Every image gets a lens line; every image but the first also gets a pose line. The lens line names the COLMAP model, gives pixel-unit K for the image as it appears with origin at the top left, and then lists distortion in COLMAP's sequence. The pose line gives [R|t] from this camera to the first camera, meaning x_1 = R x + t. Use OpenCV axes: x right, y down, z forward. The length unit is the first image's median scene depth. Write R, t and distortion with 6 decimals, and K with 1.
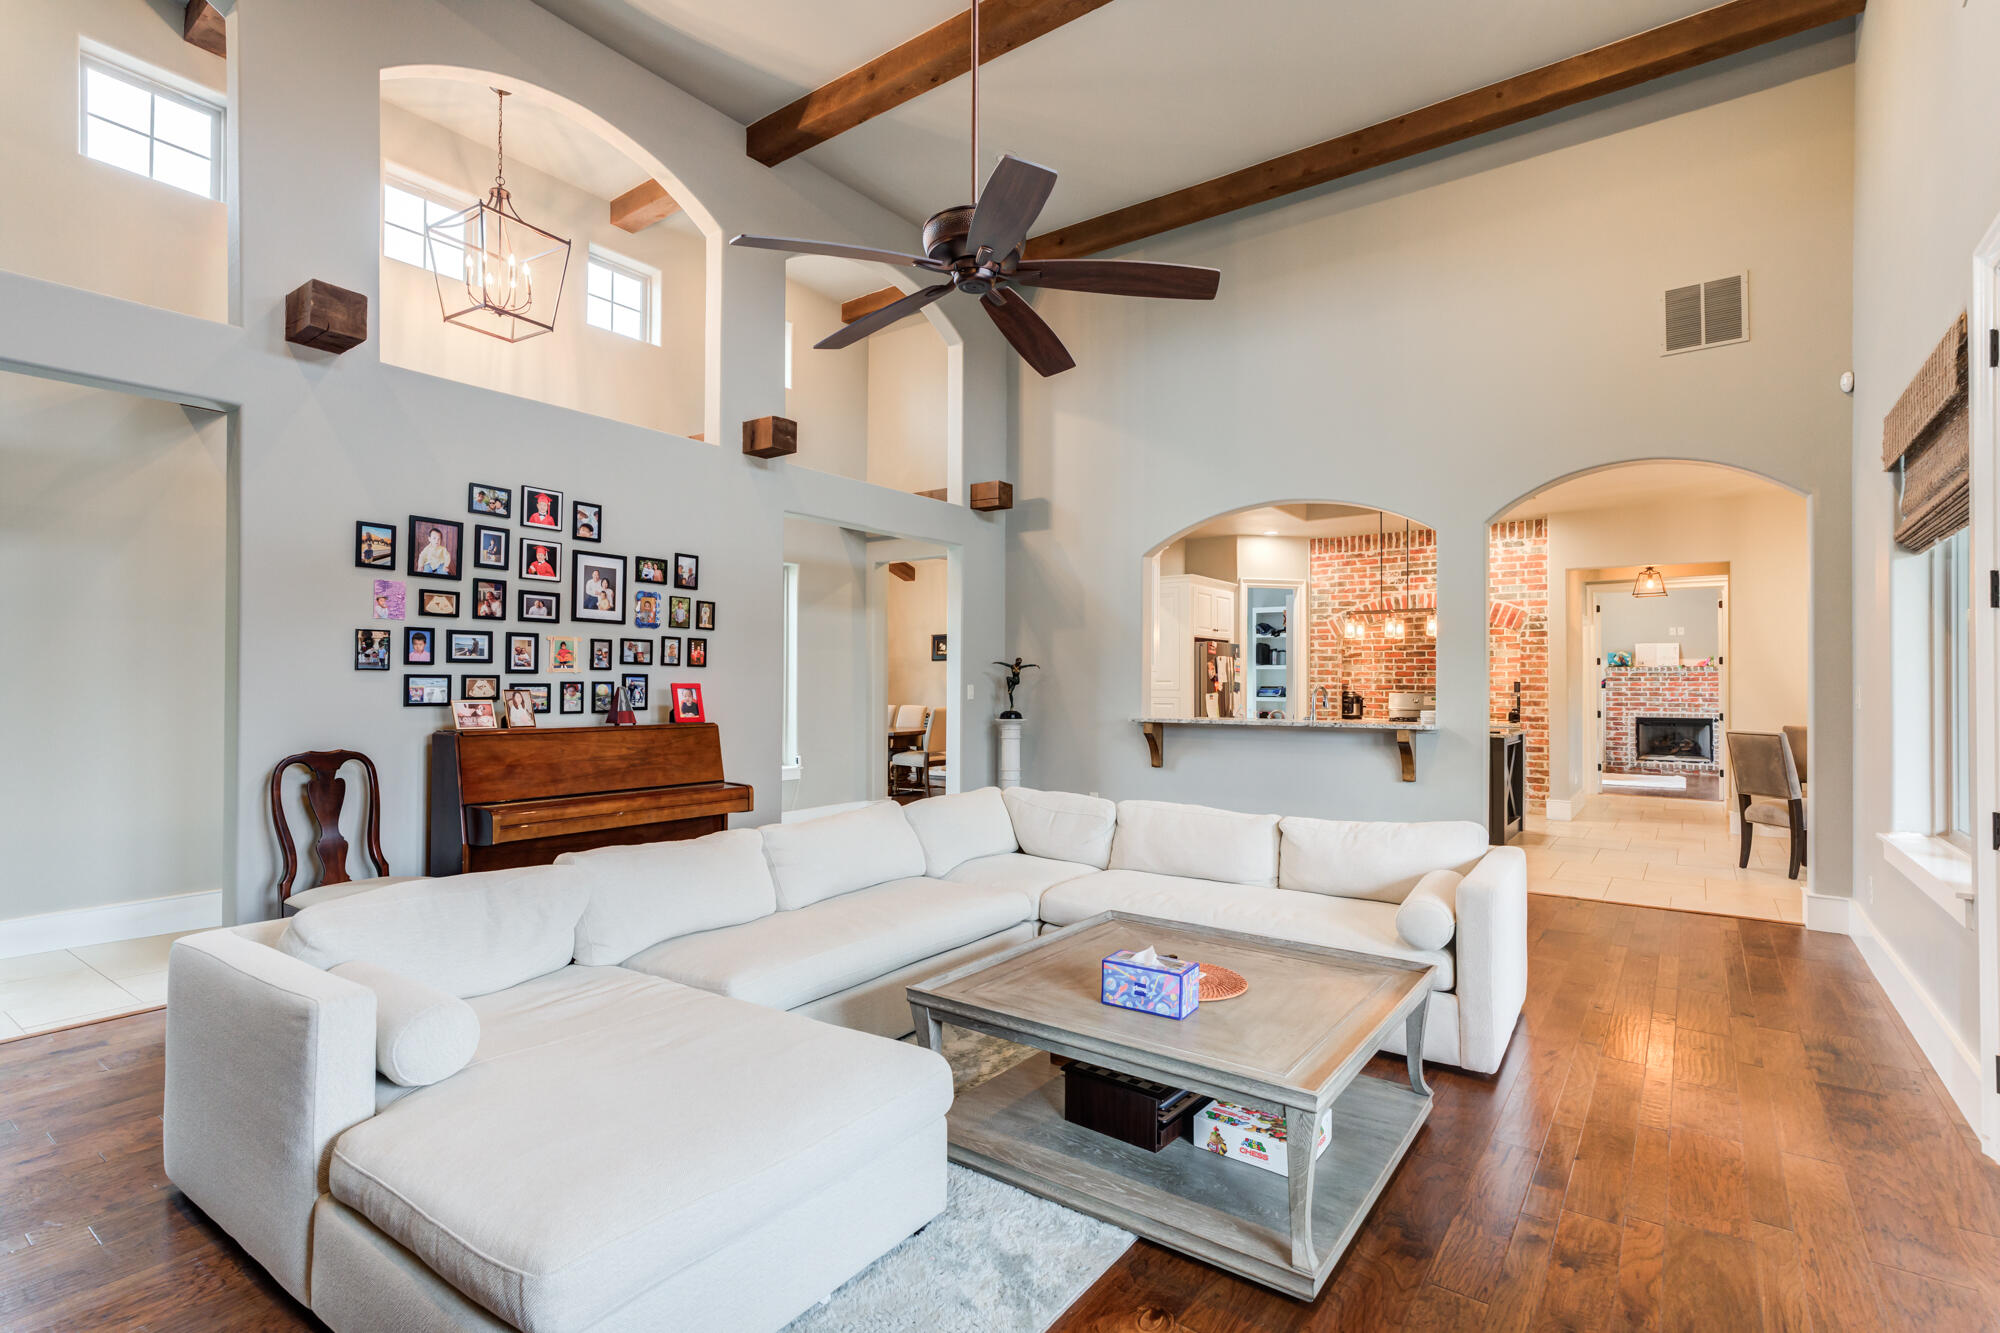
lens RADIAL K [[902.8, 0, 1007.2], [0, 902.8, 671.3], [0, 0, 1]] dist [0.000973, 0.000267]
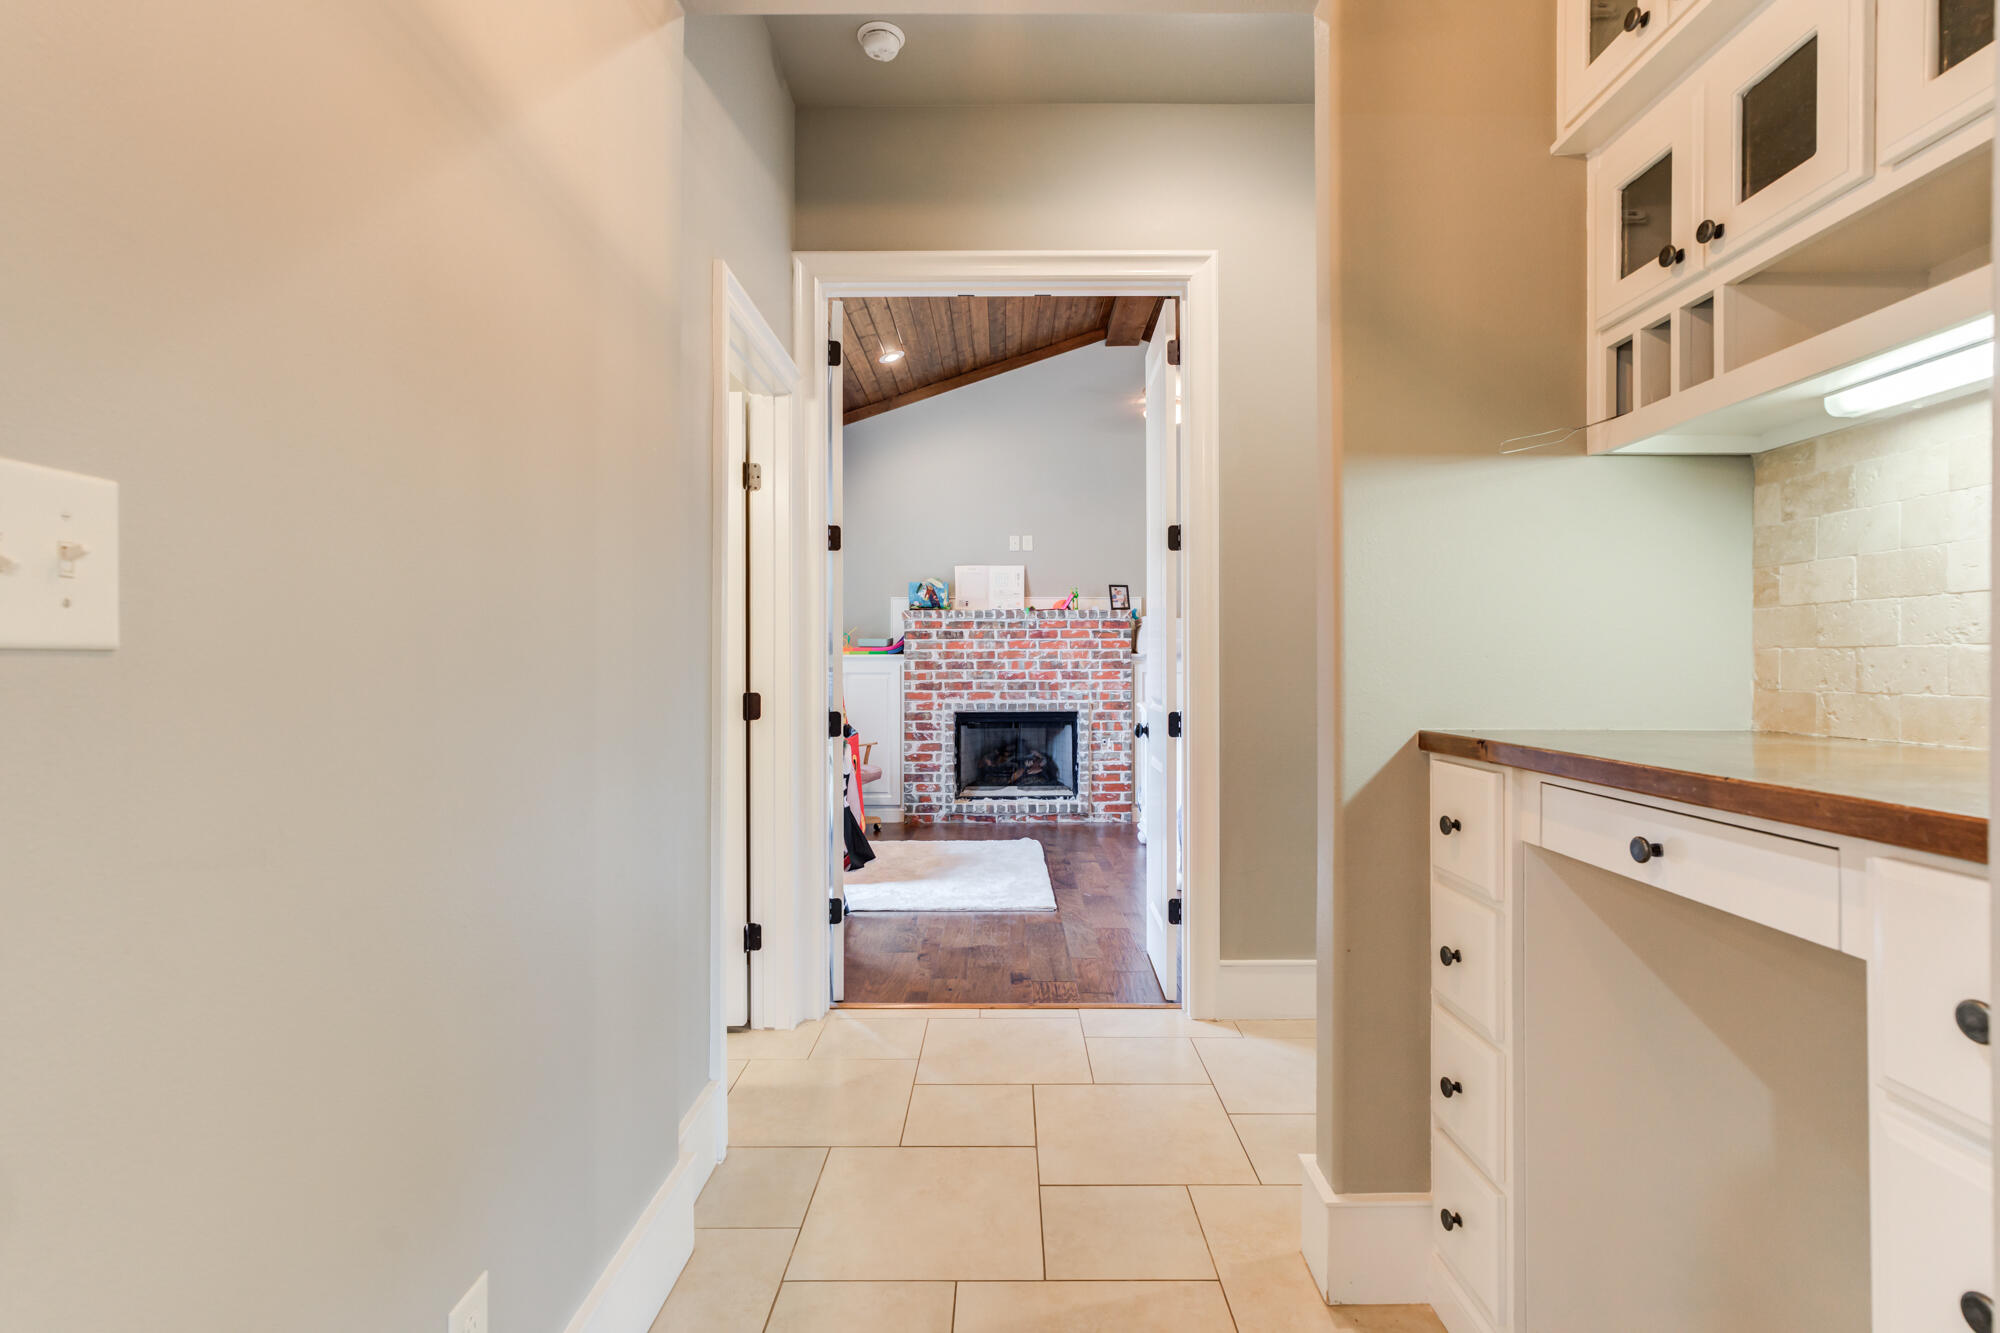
lens RADIAL K [[902.8, 0, 1007.2], [0, 902.8, 671.3], [0, 0, 1]] dist [0.000973, 0.000267]
pose [[0.795523, -0.004818, 0.605904, 0.422988], [-0.003610, 0.999913, 0.012690, 0.022370], [-0.605912, -0.012283, 0.795437, 0.594778]]
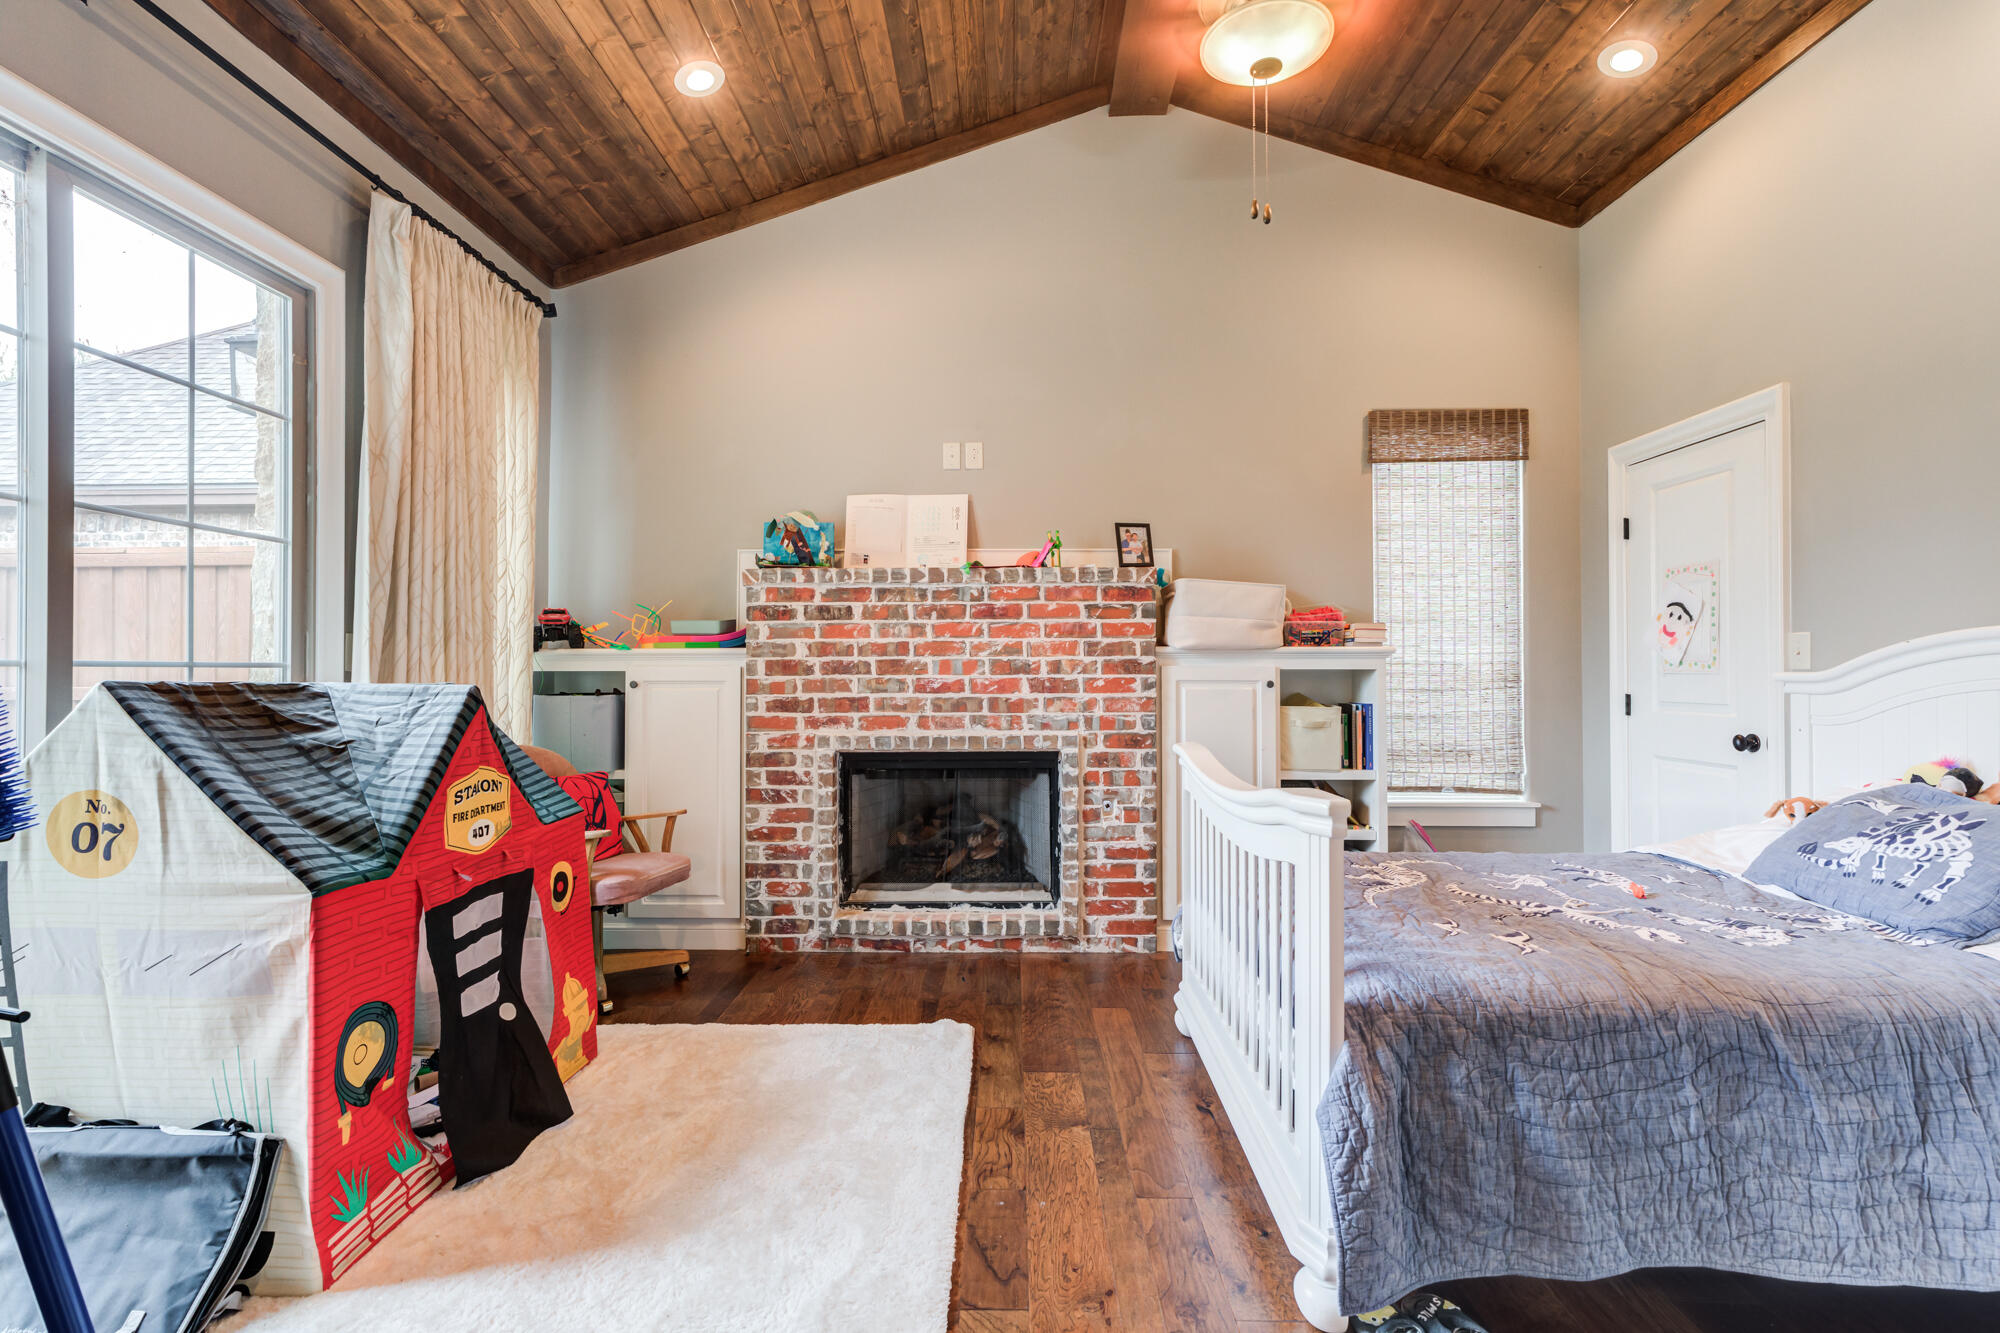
lens RADIAL K [[902.8, 0, 1007.2], [0, 902.8, 671.3], [0, 0, 1]] dist [0.000973, 0.000267]
pose [[0.800669, -0.002154, 0.599103, 0.576659], [-0.003060, 0.999966, 0.007686, 0.024352], [-0.599099, -0.007987, 0.800635, 0.754732]]
